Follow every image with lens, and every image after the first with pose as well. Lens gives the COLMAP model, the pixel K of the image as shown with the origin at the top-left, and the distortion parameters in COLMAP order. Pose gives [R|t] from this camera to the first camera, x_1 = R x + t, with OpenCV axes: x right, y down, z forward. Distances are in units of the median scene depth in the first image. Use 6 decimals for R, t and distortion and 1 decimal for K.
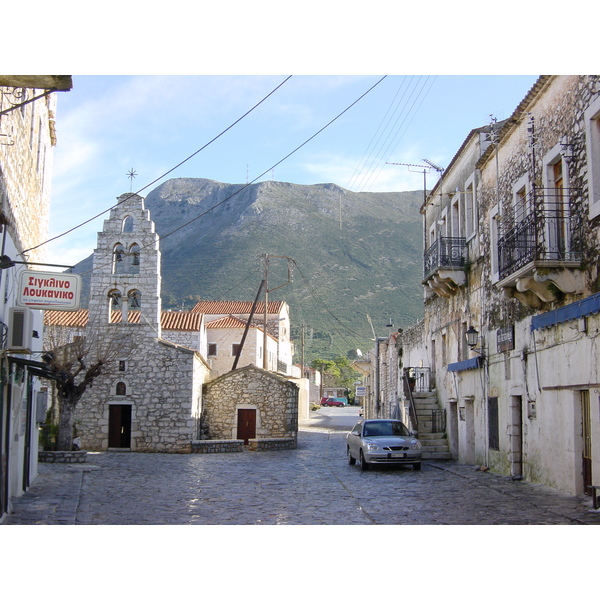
lens RADIAL K [[794.9, 0, 299.8], [0, 794.9, 301.0], [0, 0, 1]] dist [-0.118900, 0.000000]
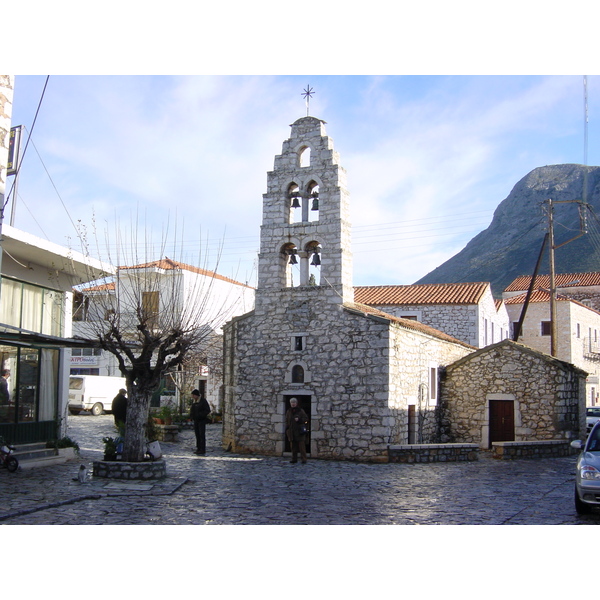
lens RADIAL K [[794.9, 0, 300.0], [0, 794.9, 298.9], [0, 0, 1]] dist [-0.118900, 0.000000]
pose [[0.897273, -0.051339, -0.438481, 0.109156], [0.055179, 0.998469, -0.003990, 0.042627], [0.438014, -0.020614, 0.898732, 0.321167]]
